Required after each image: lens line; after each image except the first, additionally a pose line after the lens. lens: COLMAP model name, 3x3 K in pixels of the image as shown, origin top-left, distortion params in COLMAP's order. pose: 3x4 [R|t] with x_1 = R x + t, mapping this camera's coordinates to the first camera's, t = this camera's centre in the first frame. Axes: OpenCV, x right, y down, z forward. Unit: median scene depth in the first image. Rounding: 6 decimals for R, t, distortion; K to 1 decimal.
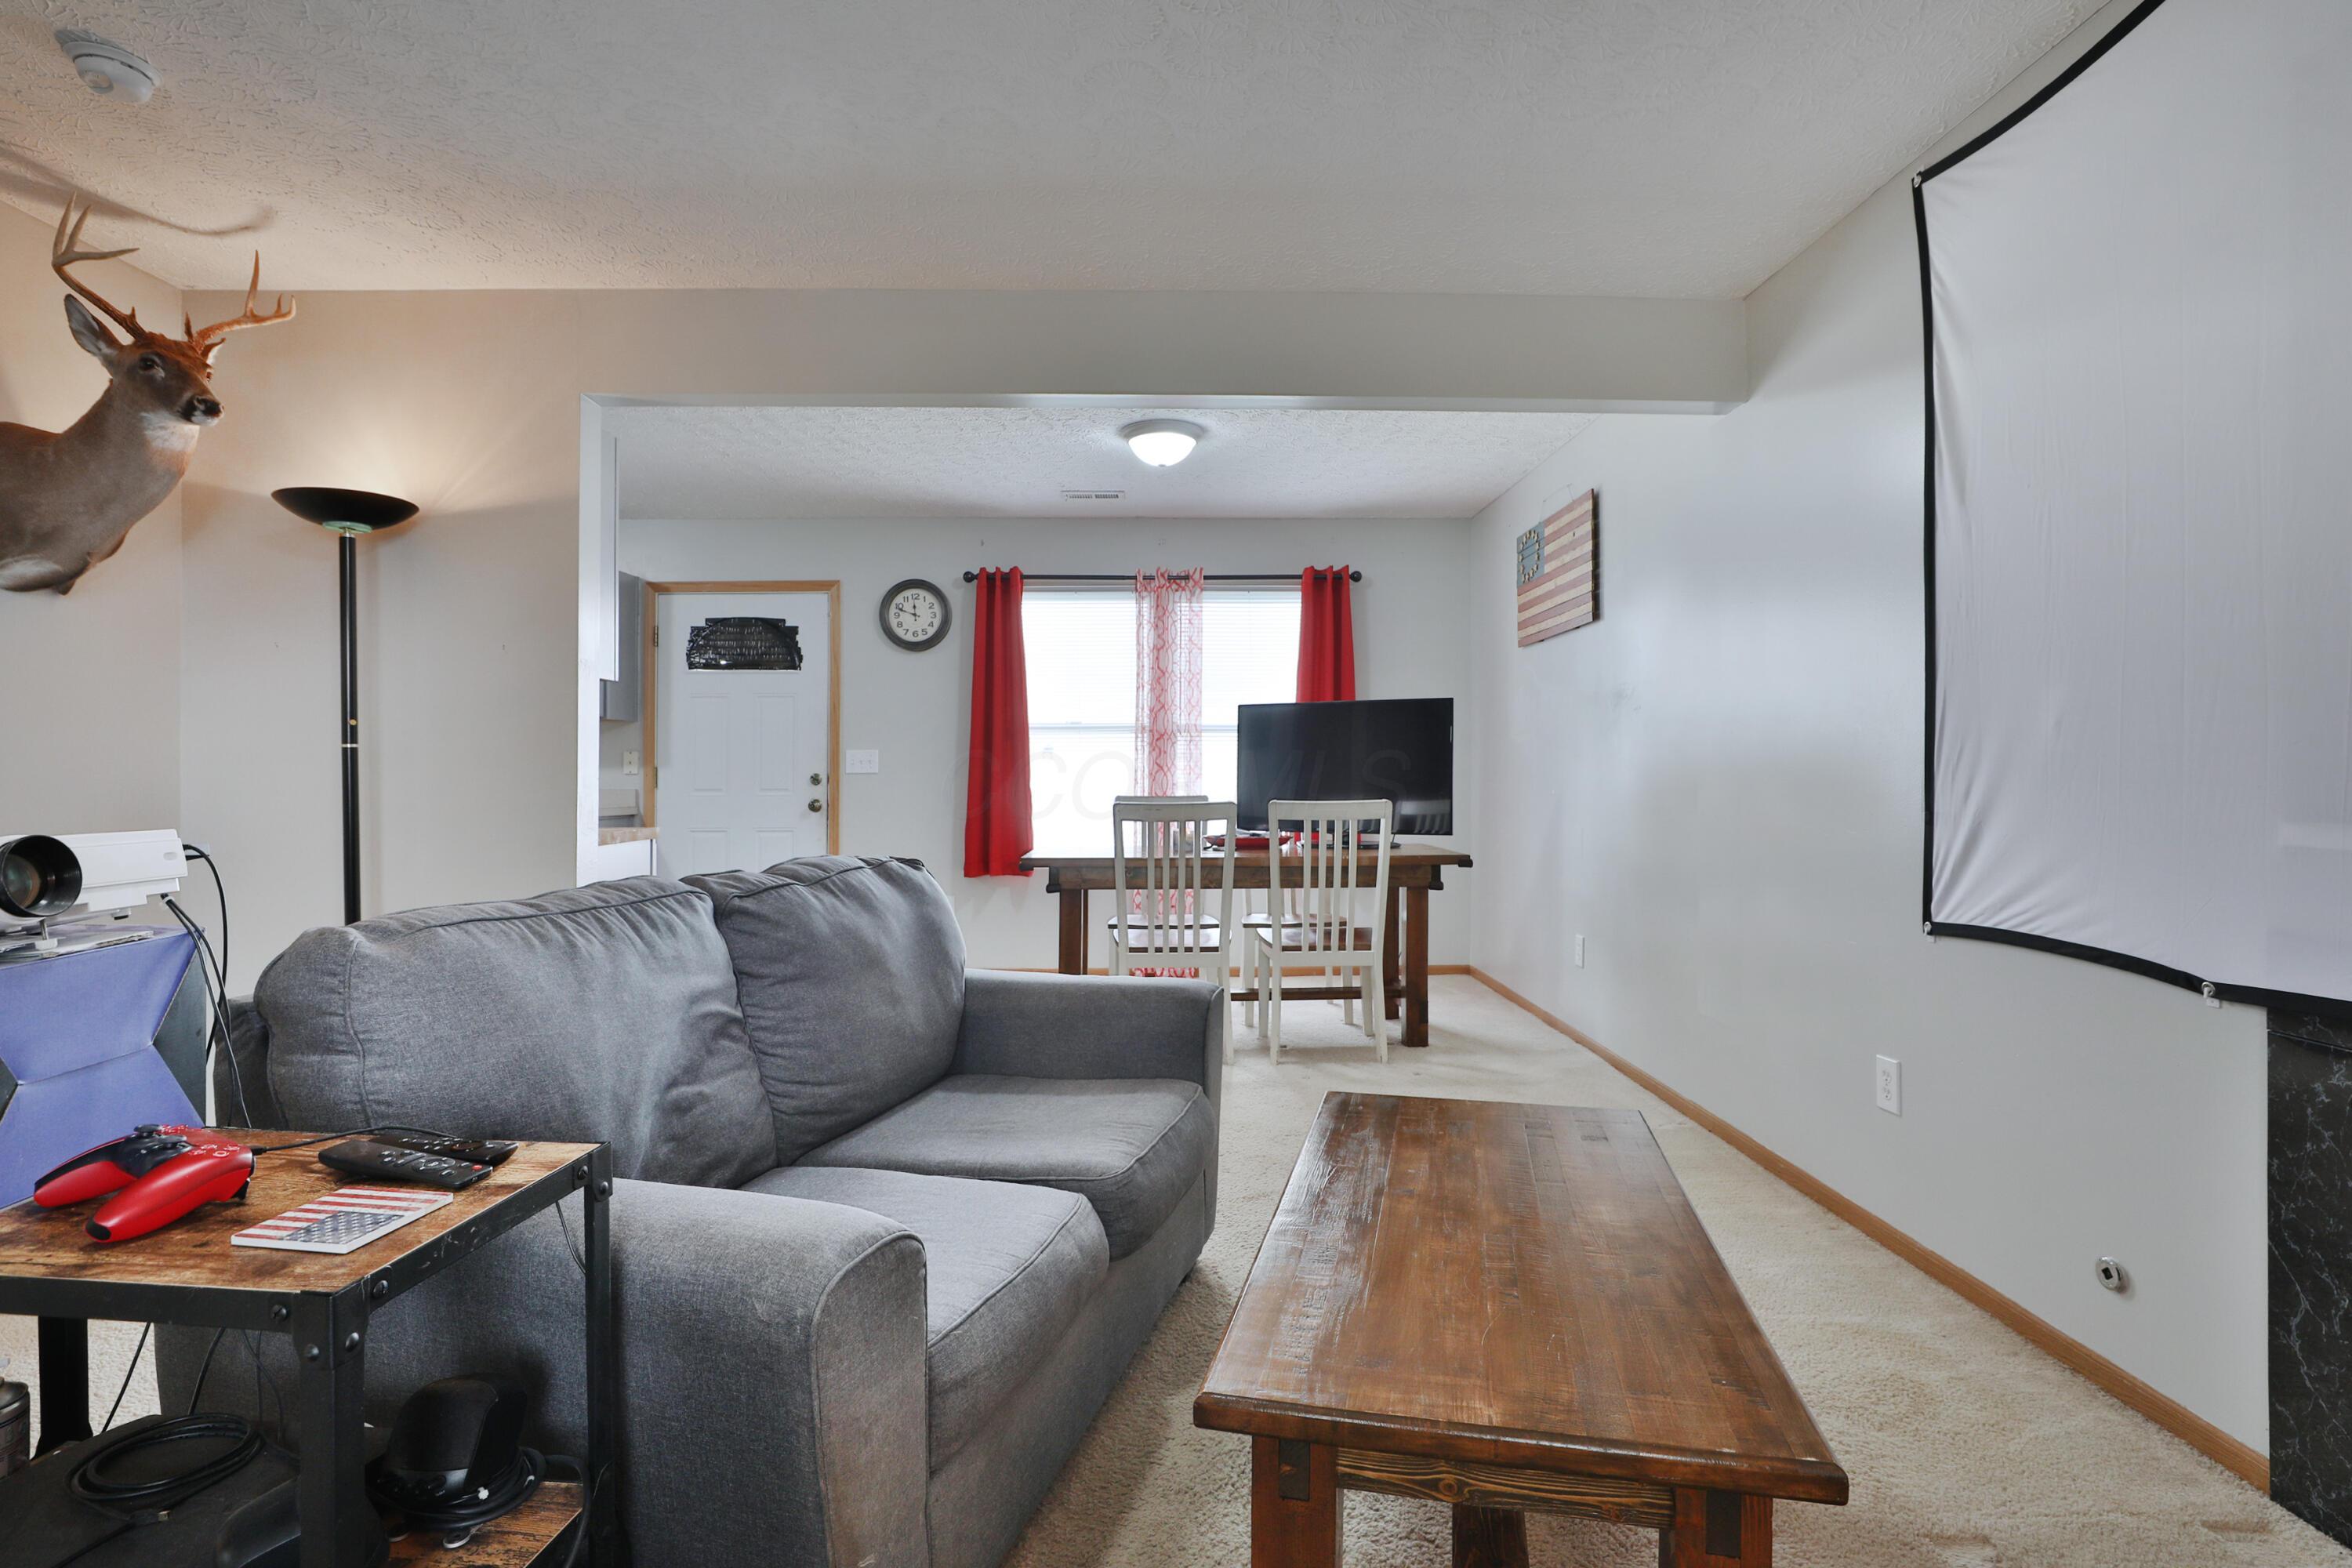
lens RADIAL K [[1134.1, 0, 1189.5], [0, 1134.1, 764.5], [0, 0, 1]] dist [-0.027052, 0.001256]
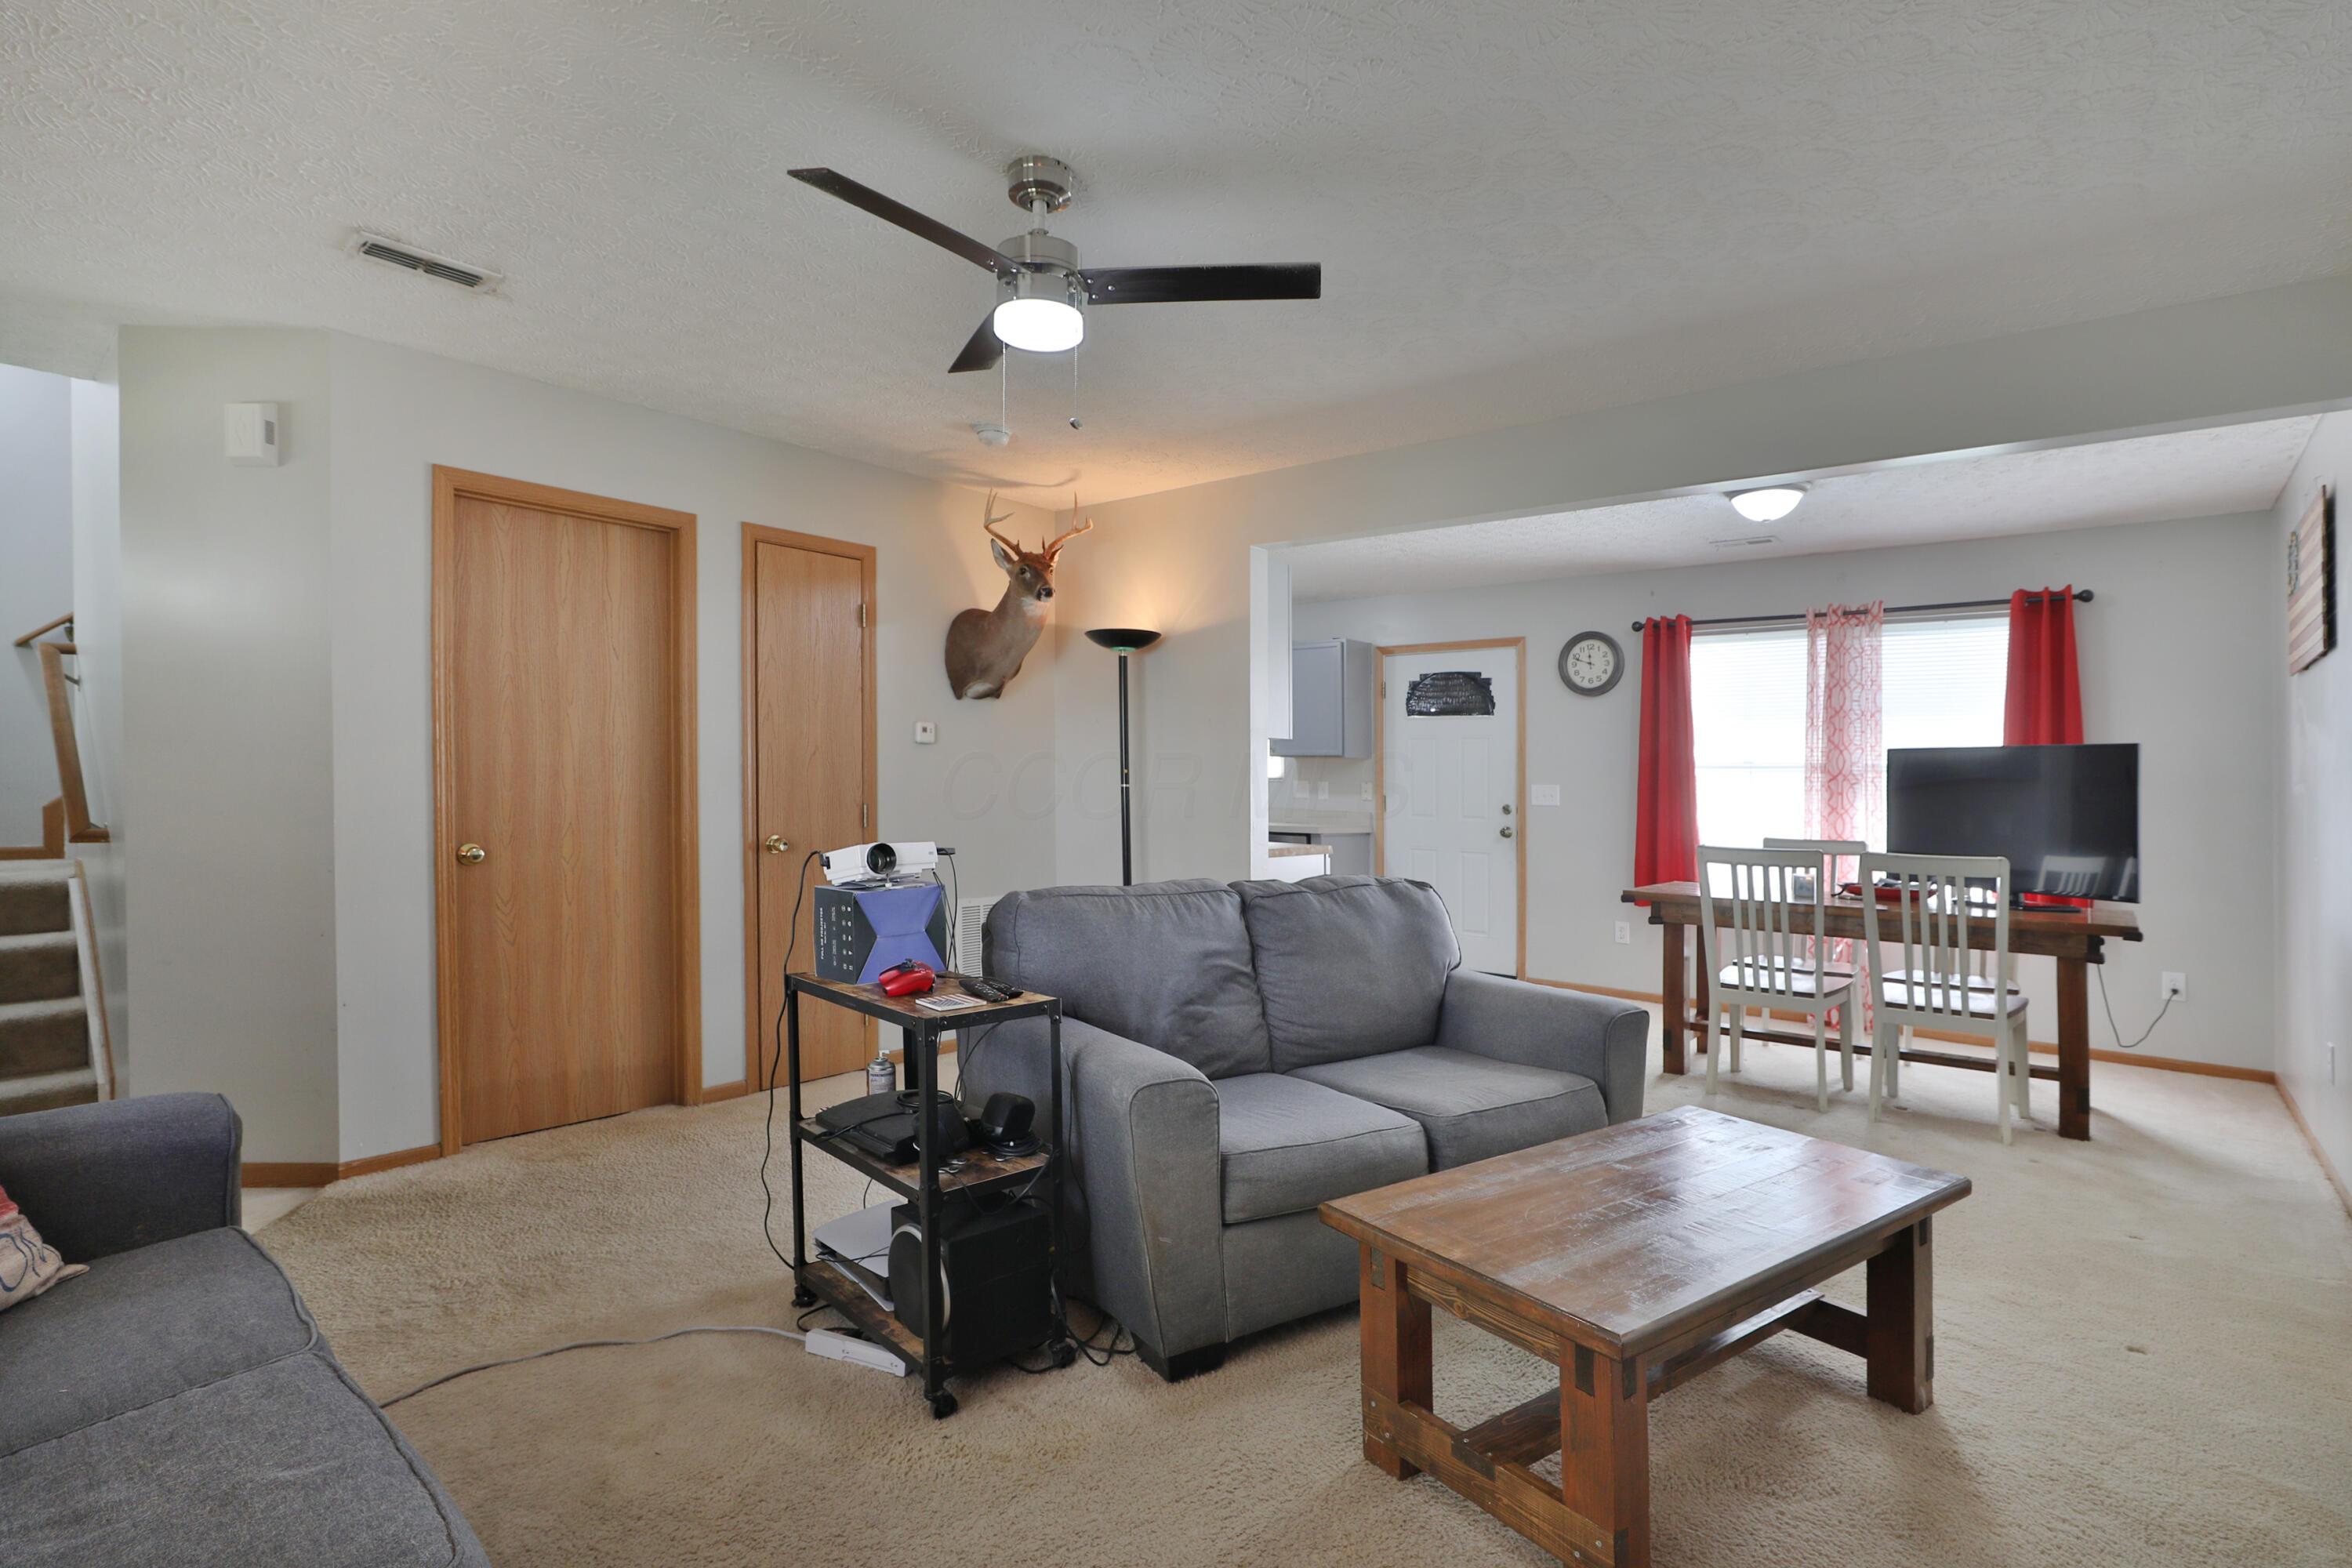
lens RADIAL K [[1145.9, 0, 1217.7], [0, 1145.9, 784.8], [0, 0, 1]] dist [-0.015452, 0.000992]
pose [[0.769768, 0.020166, -0.638006, 0.220266], [-0.019459, 0.999778, 0.008123, -0.018939], [0.638027, 0.006162, 0.769989, -0.098877]]
